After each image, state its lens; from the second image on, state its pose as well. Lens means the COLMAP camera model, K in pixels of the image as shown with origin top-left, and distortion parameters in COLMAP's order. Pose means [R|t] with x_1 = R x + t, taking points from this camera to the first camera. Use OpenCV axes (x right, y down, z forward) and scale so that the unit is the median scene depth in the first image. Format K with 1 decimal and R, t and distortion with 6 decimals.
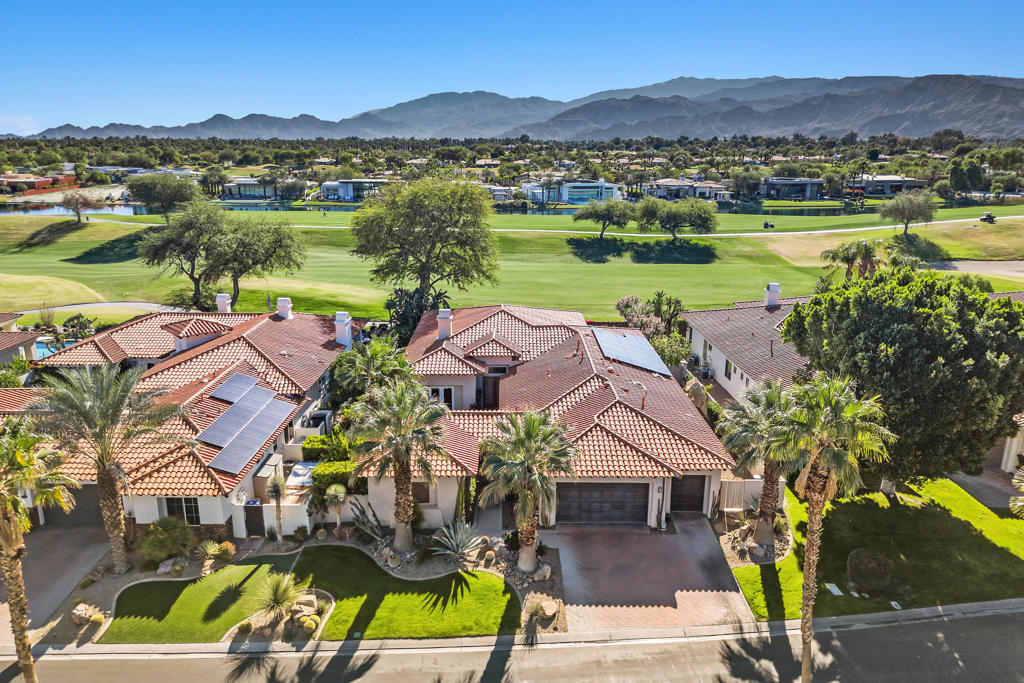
lens RADIAL K [[701.3, 0, 512.0], [0, 701.3, 341.5], [0, 0, 1]] dist [0.067367, -0.074762]
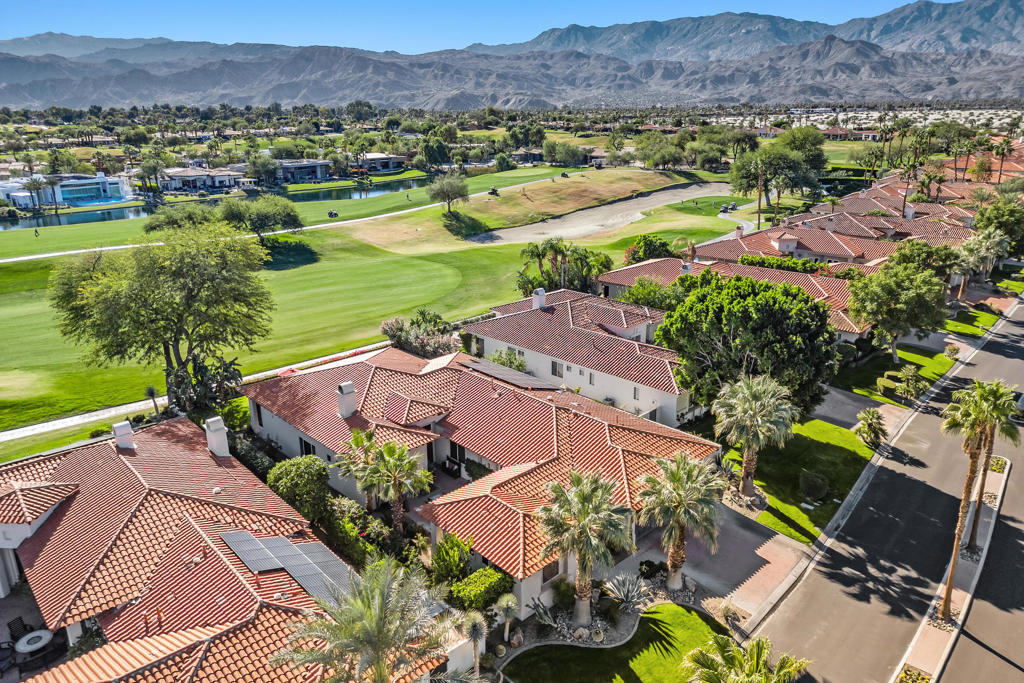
lens RADIAL K [[701.3, 0, 512.0], [0, 701.3, 341.5], [0, 0, 1]] dist [0.067367, -0.074762]
pose [[0.740548, -0.221057, 0.634604, -0.161462], [0.196335, 0.974316, 0.110280, -0.050056], [-0.642683, 0.042928, 0.764929, 0.048939]]
